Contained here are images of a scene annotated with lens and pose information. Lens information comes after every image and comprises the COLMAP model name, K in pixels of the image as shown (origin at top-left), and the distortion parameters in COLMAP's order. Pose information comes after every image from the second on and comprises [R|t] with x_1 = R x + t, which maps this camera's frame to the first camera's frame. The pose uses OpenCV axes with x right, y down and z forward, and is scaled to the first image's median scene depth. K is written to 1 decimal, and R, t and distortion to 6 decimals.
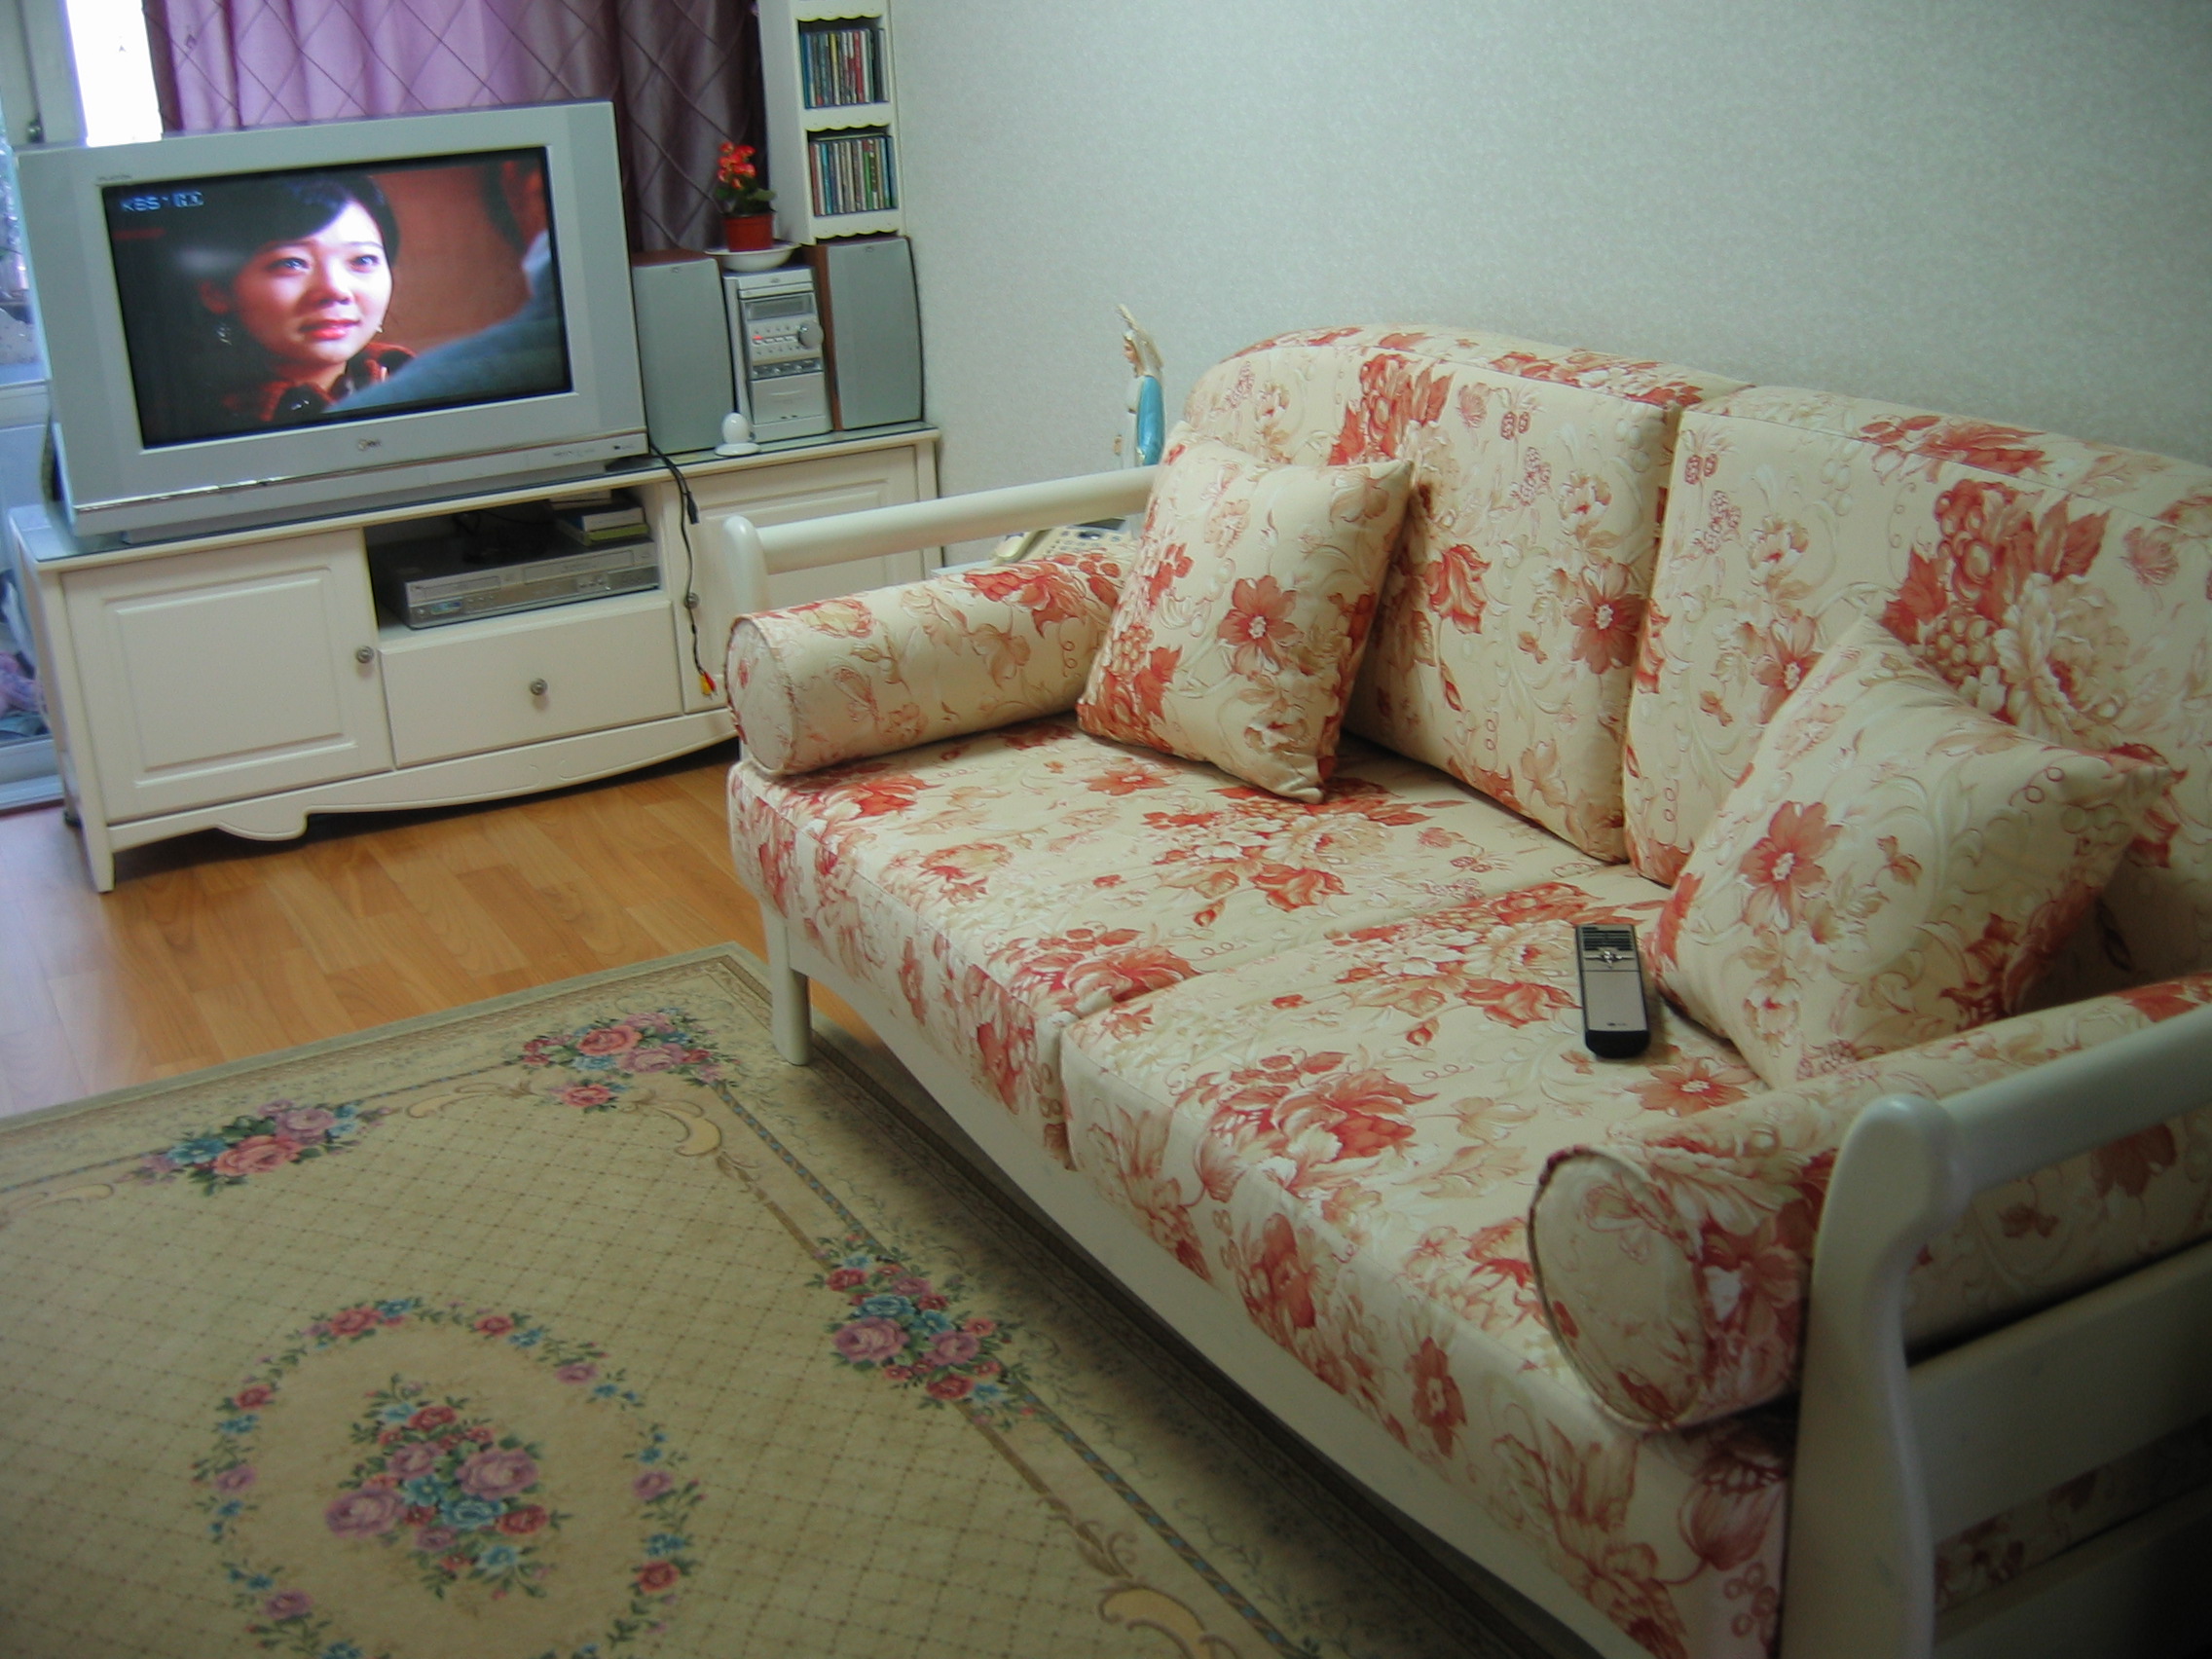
lens RADIAL K [[2435.7, 0, 1099.7], [0, 2435.7, 843.6], [0, 0, 1]] dist [-0.116854, 0.000000]
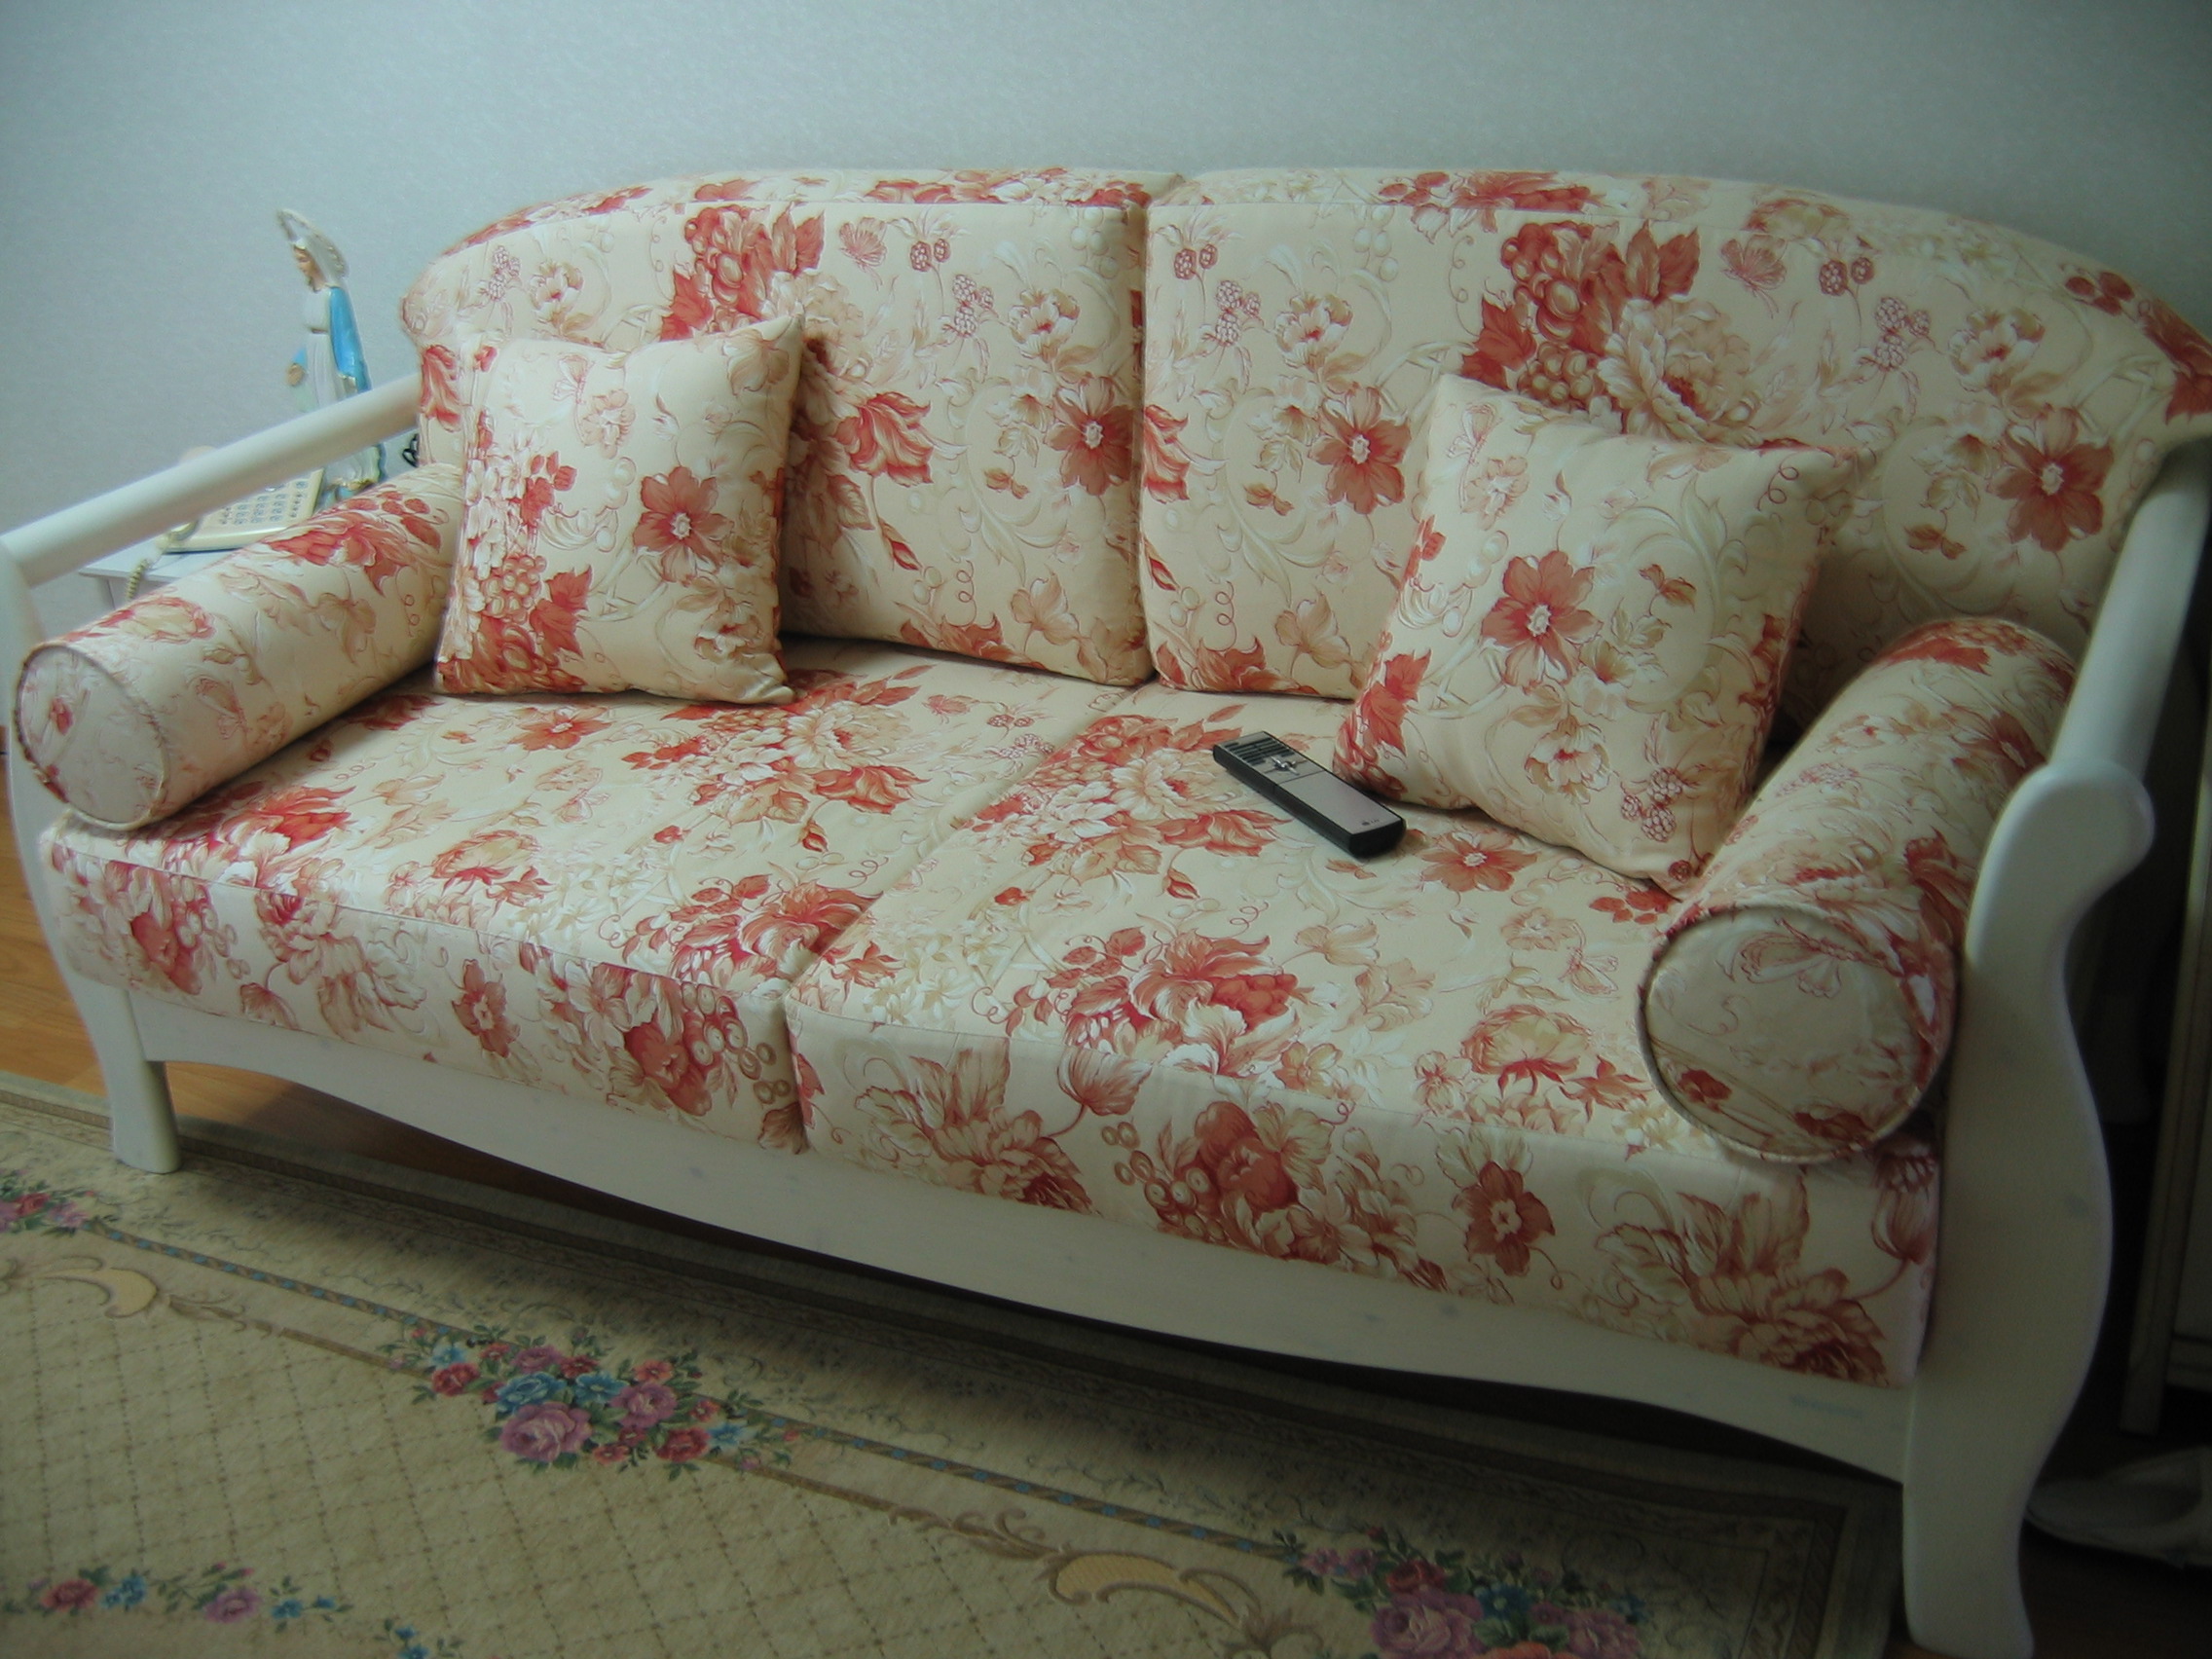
lens RADIAL K [[2435.7, 0, 1104.5], [0, 2435.7, 843.5], [0, 0, 1]] dist [-0.116854, 0.000000]
pose [[0.823138, -0.254180, 0.507776, -0.326956], [0.230907, 0.966780, 0.109629, -0.042986], [-0.518774, 0.027009, 0.854485, 0.186845]]
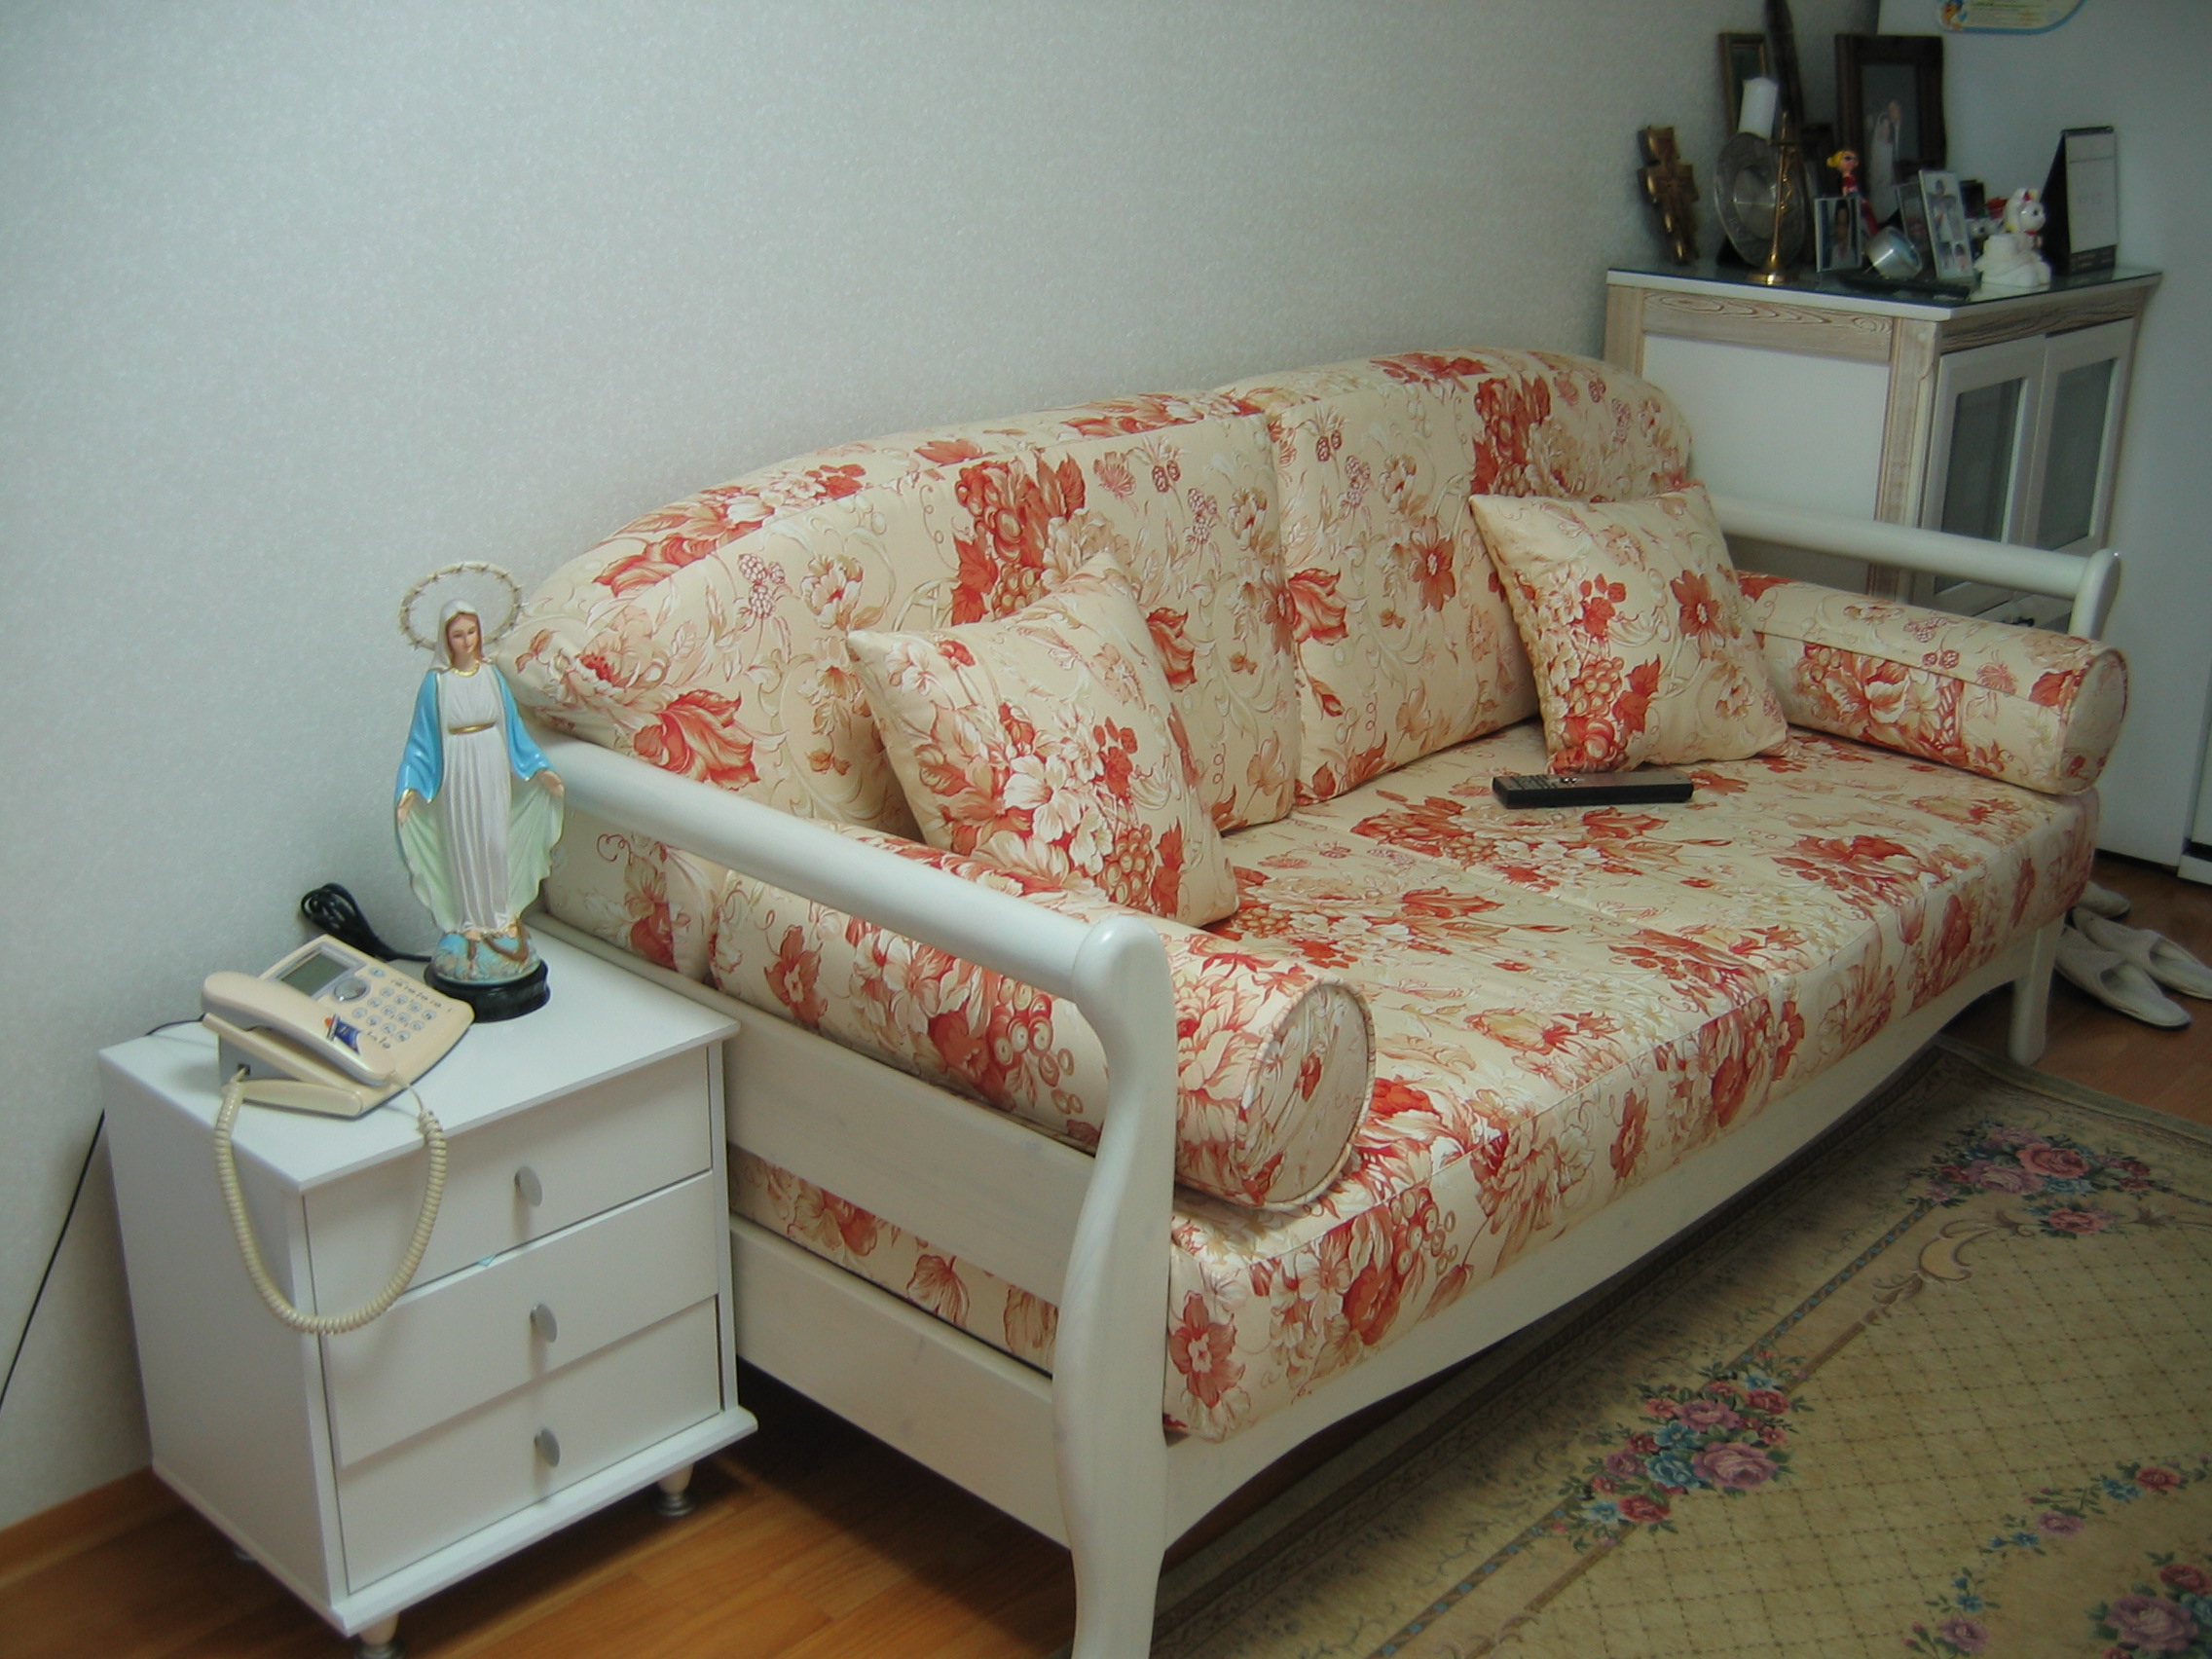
lens RADIAL K [[2435.7, 0, 1114.5], [0, 2435.7, 831.3], [0, 0, 1]] dist [-0.116854, 0.000000]
pose [[-0.327411, -0.274209, 0.904219, -0.843681], [0.318815, 0.868786, 0.378905, -0.469943], [-0.889471, 0.412336, -0.197028, 1.377930]]
